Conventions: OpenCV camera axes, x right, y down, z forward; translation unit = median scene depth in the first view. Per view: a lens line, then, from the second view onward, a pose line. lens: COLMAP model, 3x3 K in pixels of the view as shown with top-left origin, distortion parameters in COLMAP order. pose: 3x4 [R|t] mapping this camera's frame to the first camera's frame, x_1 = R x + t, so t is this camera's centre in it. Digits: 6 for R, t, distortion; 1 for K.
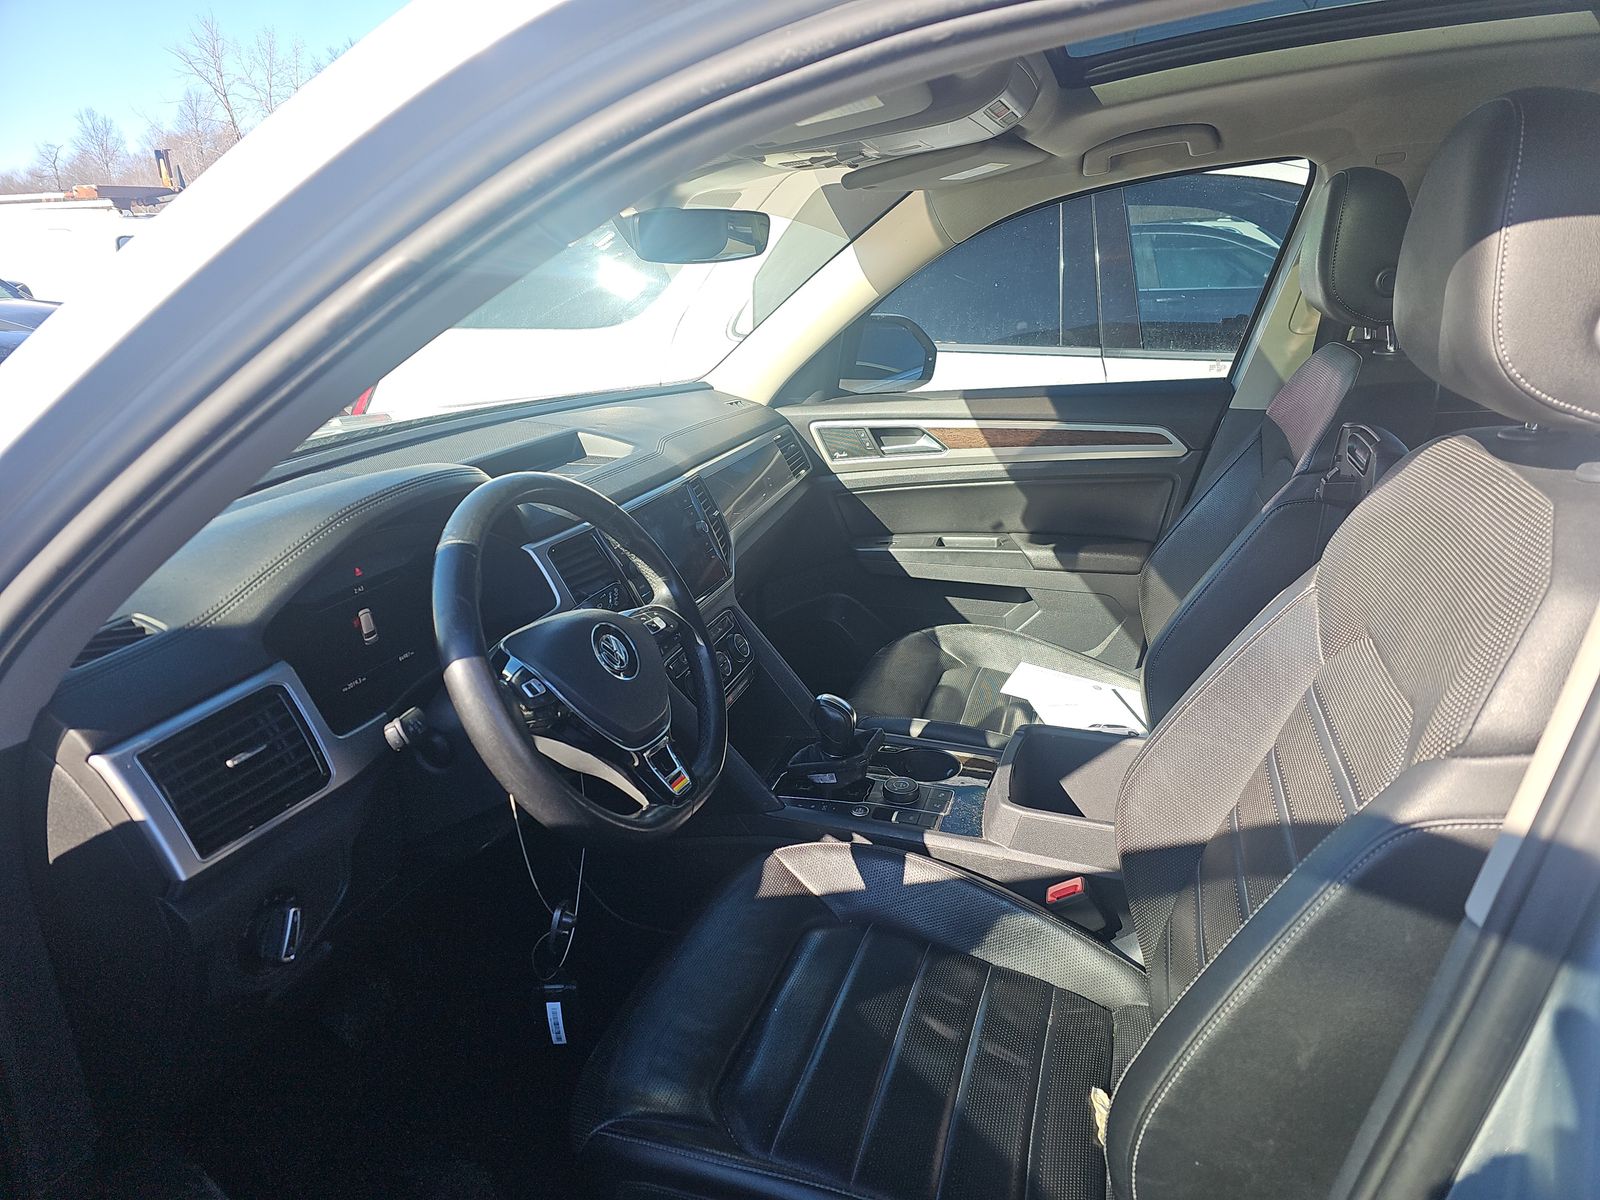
lens RADIAL K [[1000.7, 0, 789.8], [0, 1000.7, 612.8], [0, 0, 1]] dist [0.022333, -0.008008]
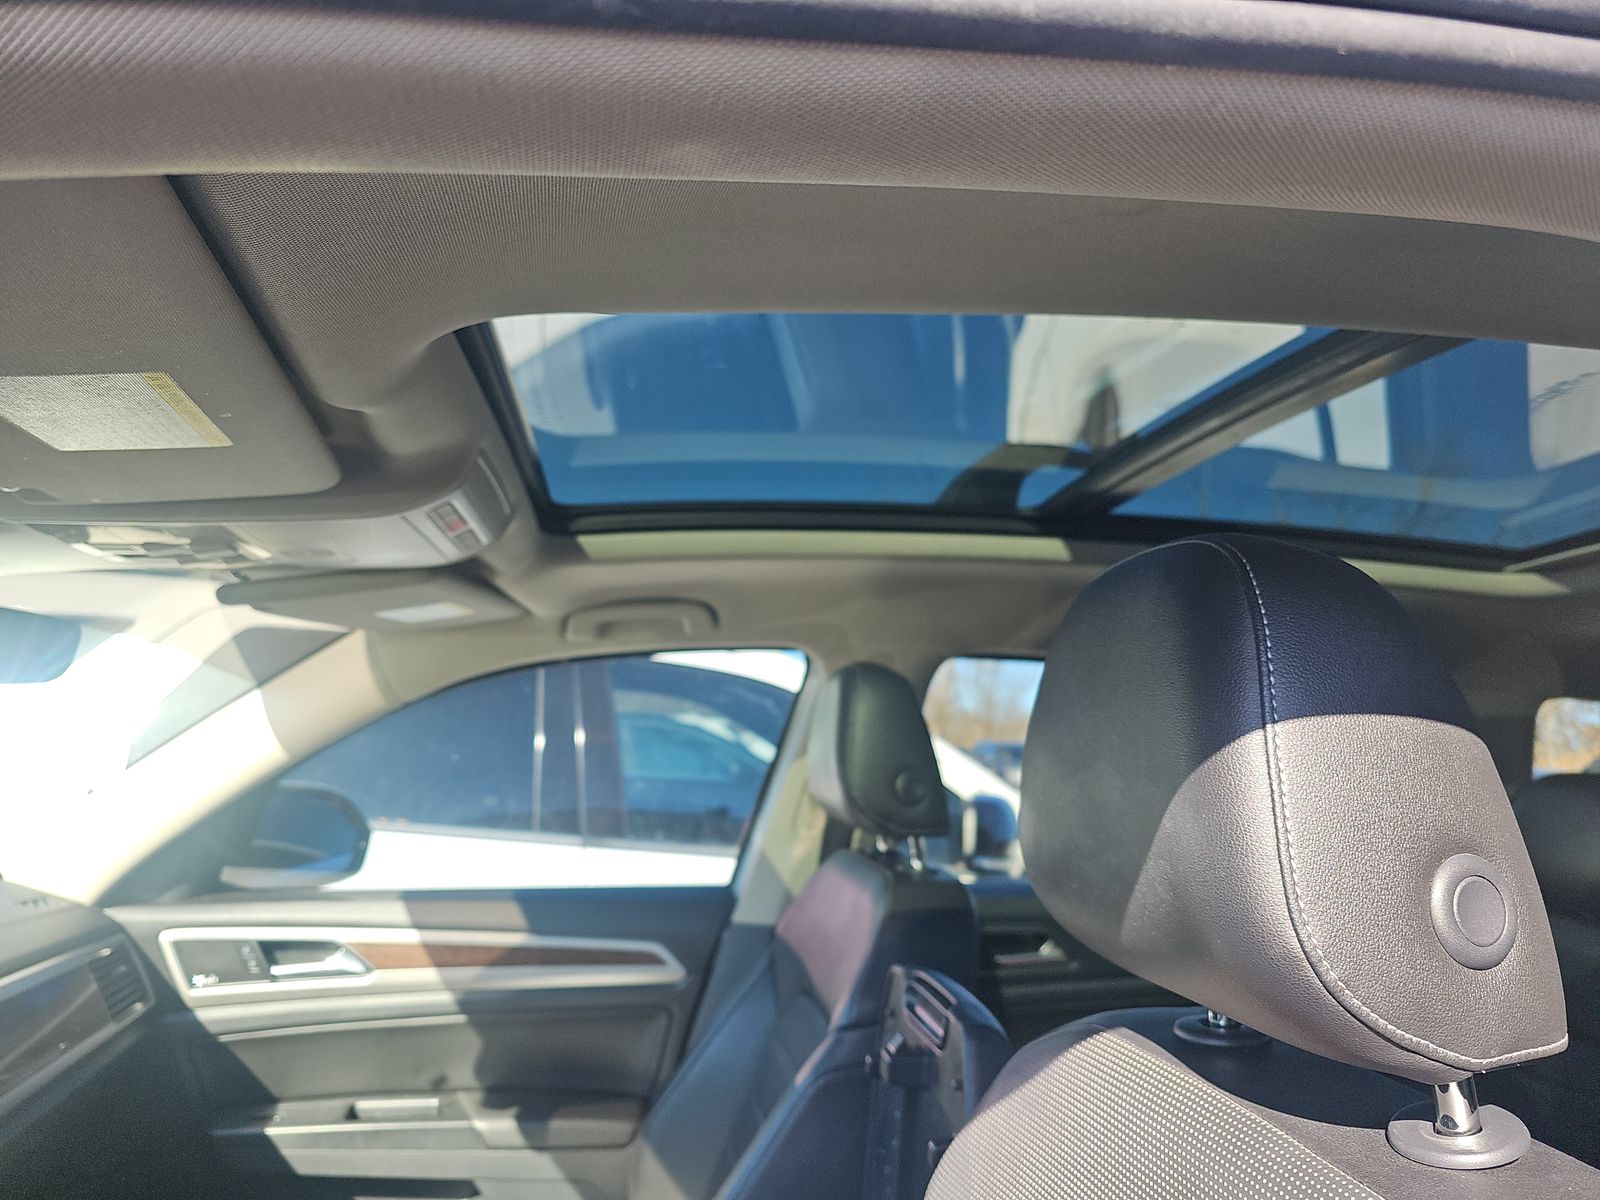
lens RADIAL K [[1059.0, 0, 790.5], [0, 1059.0, 608.5], [0, 0, 1]] dist [0.047347, -0.044175]
pose [[0.884002, 0.138614, 0.446461, 0.045116], [0.073631, 0.901825, -0.425783, -0.051006], [-0.461649, 0.409266, 0.787008, 0.158041]]
